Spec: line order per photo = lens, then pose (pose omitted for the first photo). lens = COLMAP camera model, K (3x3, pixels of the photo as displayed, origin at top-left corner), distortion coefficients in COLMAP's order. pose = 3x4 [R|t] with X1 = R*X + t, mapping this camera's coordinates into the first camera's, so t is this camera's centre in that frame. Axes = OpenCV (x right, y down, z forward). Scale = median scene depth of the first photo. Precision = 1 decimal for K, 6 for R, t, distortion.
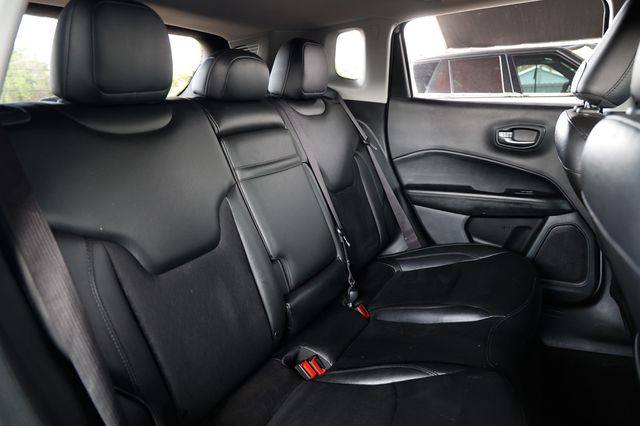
lens RADIAL K [[437.1, 0, 320.0], [0, 437.1, 213.0], [0, 0, 1]] dist [-0.110701, 0.070487]
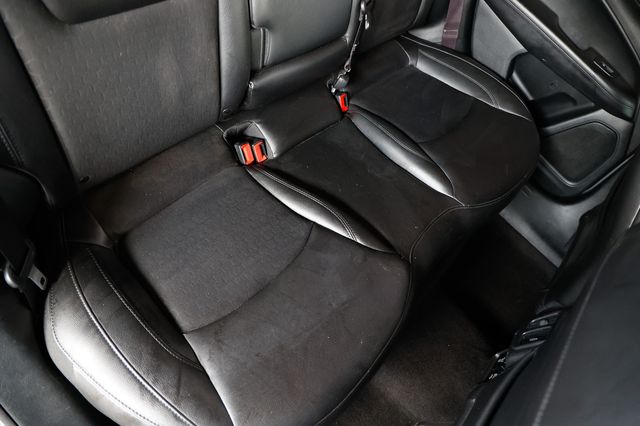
lens RADIAL K [[437.1, 0, 320.0], [0, 437.1, 213.0], [0, 0, 1]] dist [-0.110701, 0.070487]
pose [[0.884270, 0.434290, 0.171635, 0.004585], [-0.434484, 0.630453, 0.643236, -0.160812], [0.171144, -0.643367, 0.746183, 0.185163]]
